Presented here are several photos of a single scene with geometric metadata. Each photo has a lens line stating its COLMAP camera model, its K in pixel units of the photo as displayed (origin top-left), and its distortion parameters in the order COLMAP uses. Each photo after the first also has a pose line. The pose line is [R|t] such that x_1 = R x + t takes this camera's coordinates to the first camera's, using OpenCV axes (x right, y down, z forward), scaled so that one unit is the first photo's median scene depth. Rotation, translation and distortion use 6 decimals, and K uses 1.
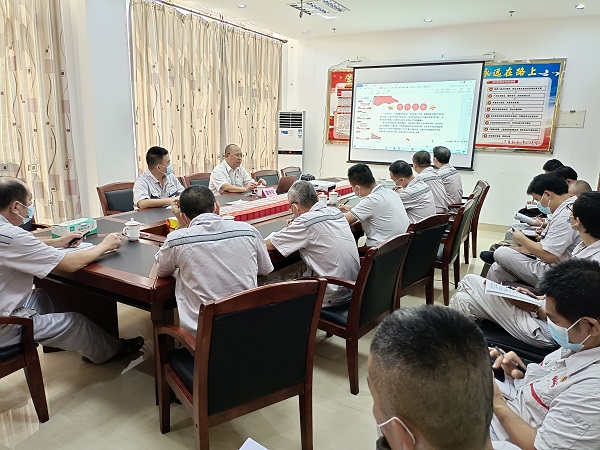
lens RADIAL K [[446.8, 0, 299.9], [0, 446.8, 222.2], [0, 0, 1]] dist [0.040498, -0.045047]
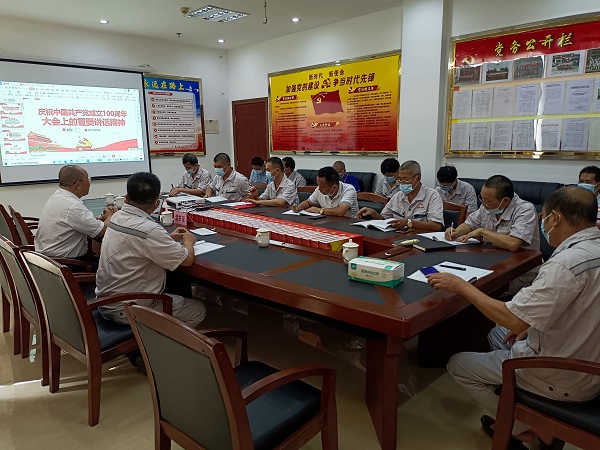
lens RADIAL K [[446.8, 0, 298.6], [0, 446.8, 226.5], [0, 0, 1]] dist [0.040498, -0.045047]
pose [[0.280119, -0.215022, 0.935574, -0.547840], [0.221541, 0.962763, 0.154940, -0.090443], [-0.934052, 0.163866, 0.317324, 0.378147]]
